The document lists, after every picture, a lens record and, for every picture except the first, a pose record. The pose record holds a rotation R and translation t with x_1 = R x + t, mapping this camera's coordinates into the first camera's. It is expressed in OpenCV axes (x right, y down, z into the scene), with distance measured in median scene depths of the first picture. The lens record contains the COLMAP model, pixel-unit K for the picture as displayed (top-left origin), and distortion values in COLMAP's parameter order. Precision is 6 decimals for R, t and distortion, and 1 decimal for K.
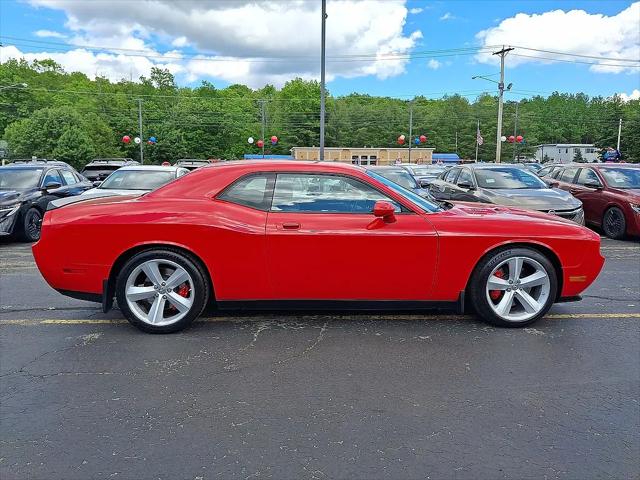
lens RADIAL K [[486.1, 0, 320.0], [0, 486.1, 240.0], [0, 0, 1]] dist [0.038552, -0.077444]
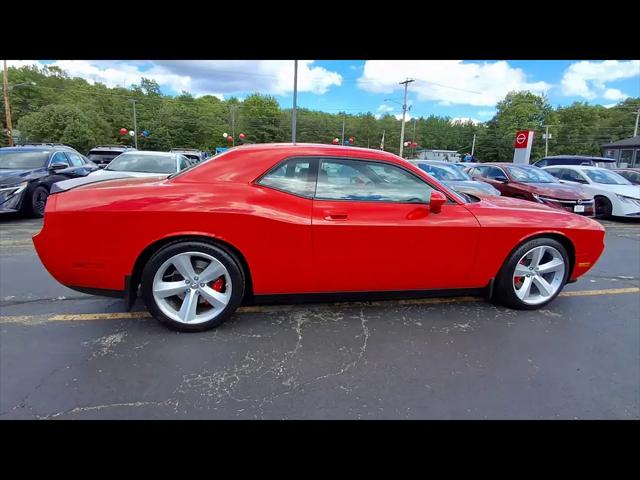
lens RADIAL K [[337.3, 0, 321.6], [0, 337.3, 230.8], [0, 0, 1]] dist [-0.001797, -0.016782]
pose [[0.987355, 0.002952, 0.158500, -0.023341], [-0.011843, 0.998406, 0.055183, -0.004226], [-0.158084, -0.056362, 0.985816, 0.043189]]
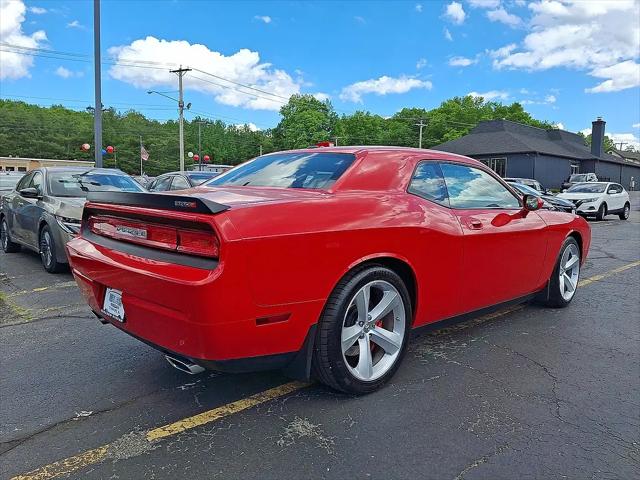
lens RADIAL K [[486.1, 0, 320.0], [0, 486.1, 240.0], [0, 0, 1]] dist [0.038552, -0.077444]
pose [[0.747857, -0.056620, 0.661441, -0.099272], [0.082360, 0.996572, -0.007812, -0.002093], [-0.658731, 0.060318, 0.749957, 0.065129]]
